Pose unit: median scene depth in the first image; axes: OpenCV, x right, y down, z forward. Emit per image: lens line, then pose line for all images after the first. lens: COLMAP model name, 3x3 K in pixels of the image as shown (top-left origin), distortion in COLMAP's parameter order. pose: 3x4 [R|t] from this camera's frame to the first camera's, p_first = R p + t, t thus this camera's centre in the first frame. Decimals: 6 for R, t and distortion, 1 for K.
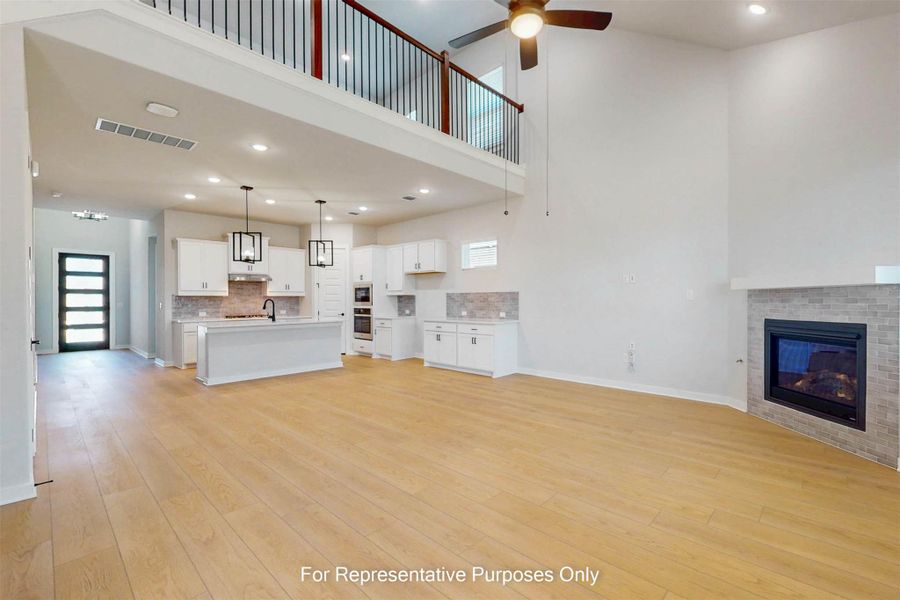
lens RADIAL K [[391.0, 0, 471.6], [0, 391.0, 301.4], [0, 0, 1]] dist [0.001731, 0.000150]
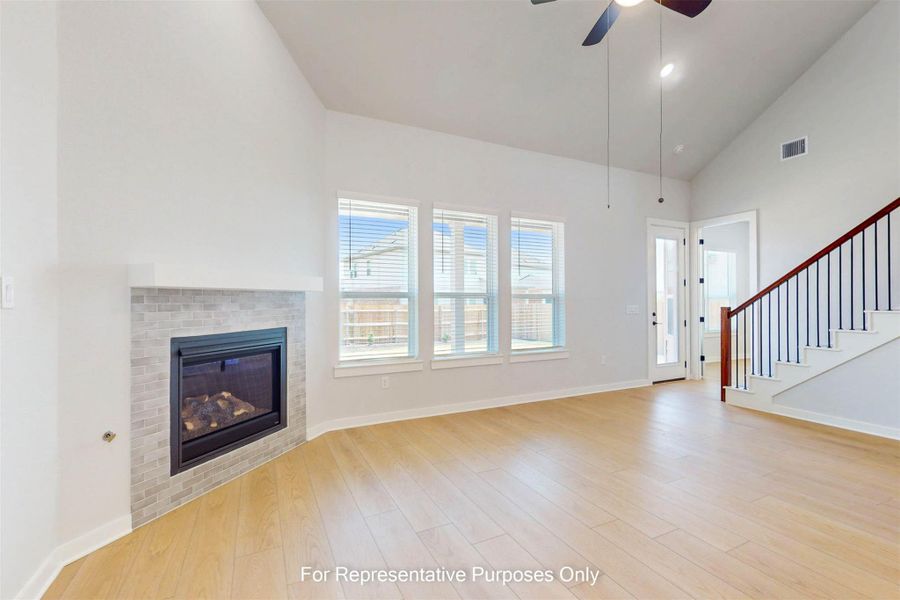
lens RADIAL K [[393.1, 0, 443.5], [0, 393.1, 298.7], [0, 0, 1]] dist [0.000792, 0.000020]
pose [[-0.926090, 0.010438, 0.377159, 0.141537], [0.009000, 0.999944, -0.005577, -0.007974], [-0.377196, -0.001770, -0.926132, 1.350365]]
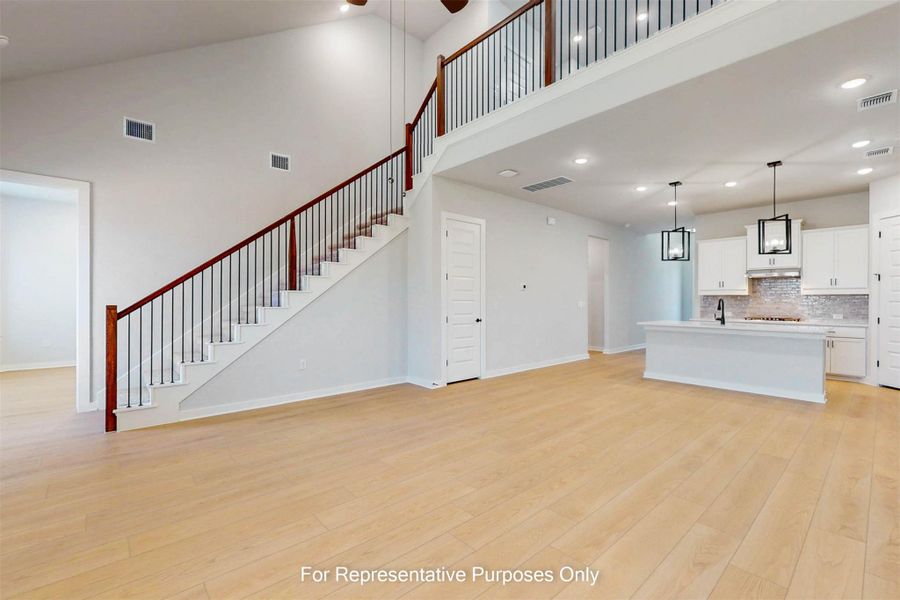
lens RADIAL K [[391.0, 0, 471.6], [0, 391.0, 301.4], [0, 0, 1]] dist [0.001731, 0.000150]
pose [[-0.076572, 0.004772, -0.997053, 0.617633], [-0.005337, 0.999972, 0.005196, -0.000878], [0.997050, 0.005719, -0.076544, 0.823937]]
